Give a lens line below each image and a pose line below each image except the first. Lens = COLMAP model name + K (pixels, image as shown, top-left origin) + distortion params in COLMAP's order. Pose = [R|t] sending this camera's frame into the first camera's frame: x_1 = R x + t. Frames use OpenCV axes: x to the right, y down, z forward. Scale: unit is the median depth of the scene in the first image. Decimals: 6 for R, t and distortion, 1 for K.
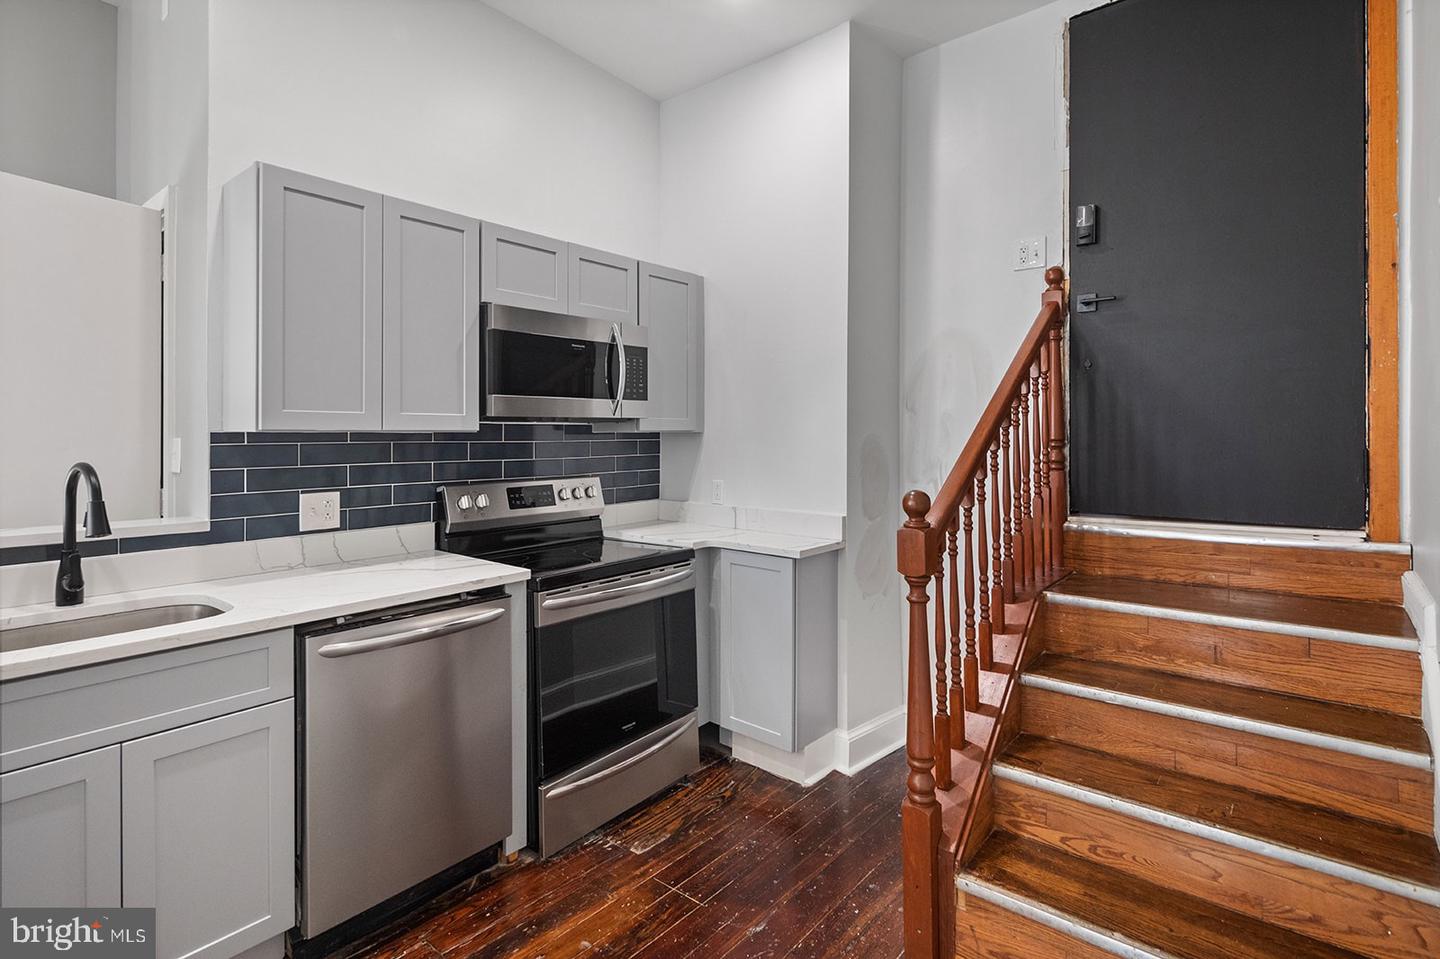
lens RADIAL K [[722.0, 0, 722.4], [0, 722.0, 440.7], [0, 0, 1]] dist [-0.000169, -0.001099]
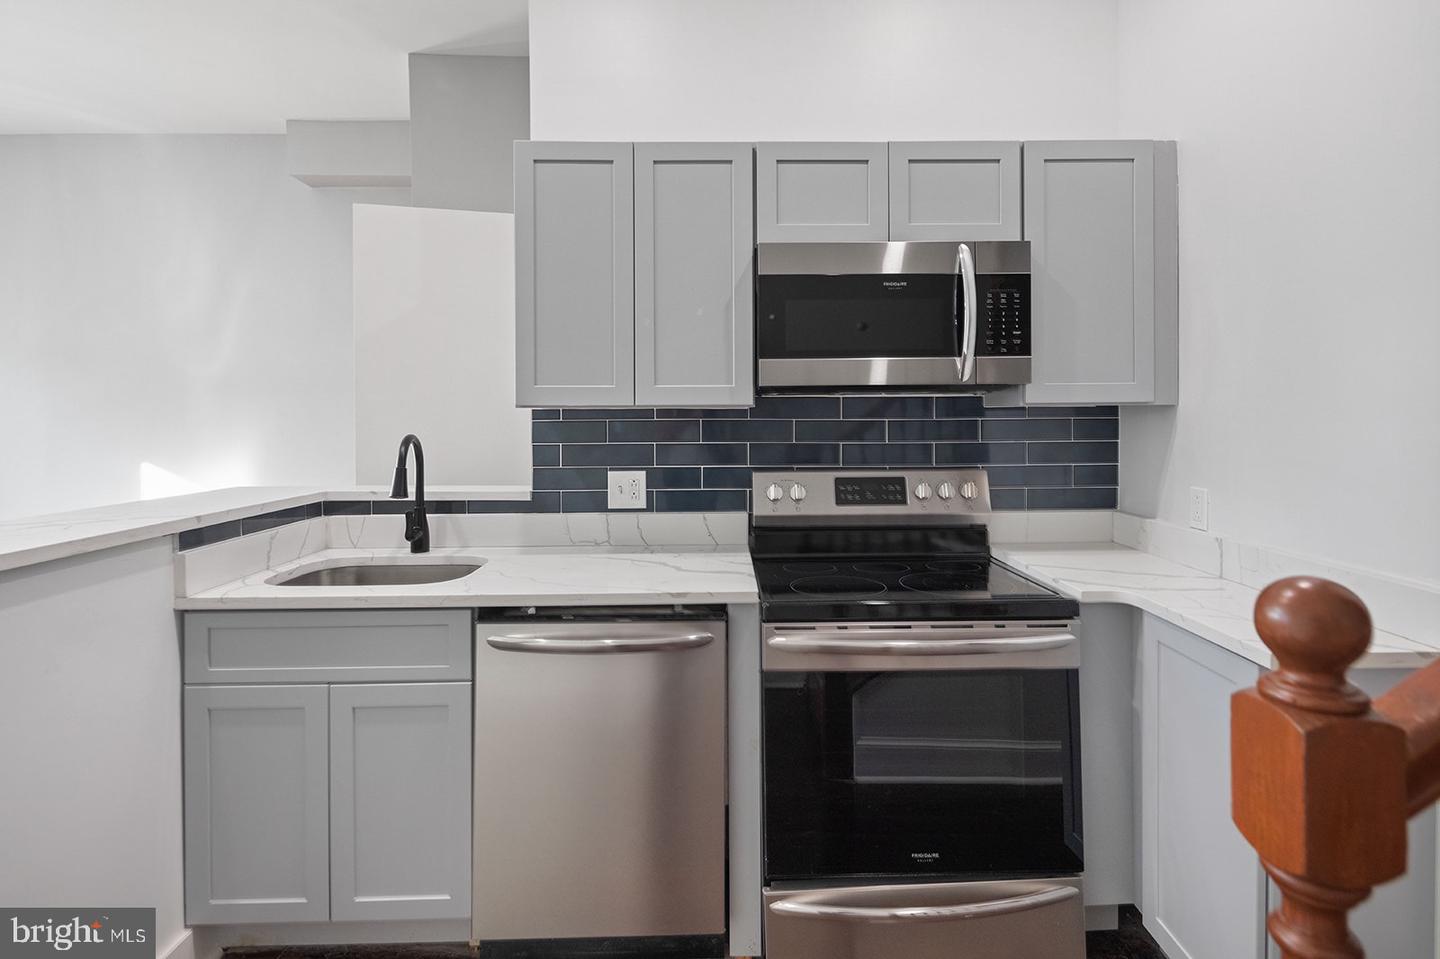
lens RADIAL K [[714.3, 0, 724.1], [0, 714.3, 421.6], [0, 0, 1]] dist [-0.000725, -0.000581]
pose [[0.640674, 0.003868, -0.767804, 0.254883], [-0.003517, 0.999992, 0.002103, 0.003268], [0.767805, 0.001353, 0.640682, 0.464753]]
